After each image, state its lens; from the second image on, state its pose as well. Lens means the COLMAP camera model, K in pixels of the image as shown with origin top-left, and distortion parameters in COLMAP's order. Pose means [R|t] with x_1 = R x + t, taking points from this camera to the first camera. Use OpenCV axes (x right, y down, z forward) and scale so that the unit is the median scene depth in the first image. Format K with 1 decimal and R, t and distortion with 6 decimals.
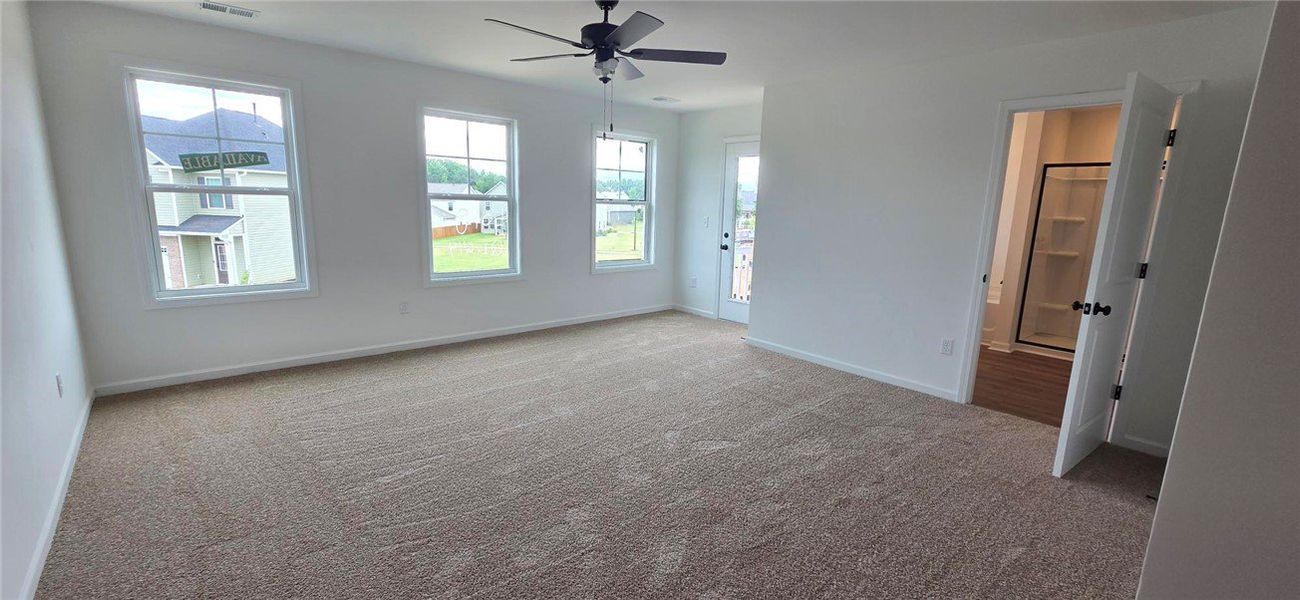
lens RADIAL K [[550.3, 0, 646.4], [0, 550.3, 314.9], [0, 0, 1]] dist [-0.000649, 0.000040]
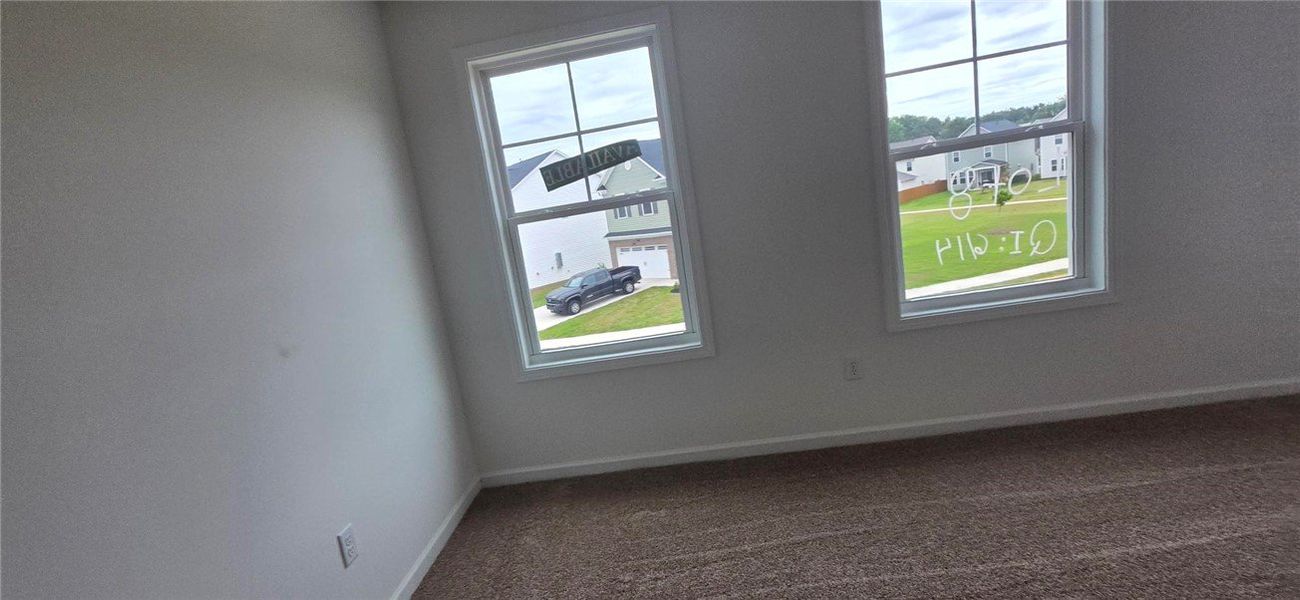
lens RADIAL K [[534.0, 0, 650.0], [0, 534.0, 300.0], [0, 0, 1]] dist [0.000776, 0.000712]
pose [[0.700136, -0.012147, -0.713906, -0.209705], [0.041011, 0.998889, 0.023225, -0.108000], [0.712831, -0.045539, 0.699856, 0.509982]]
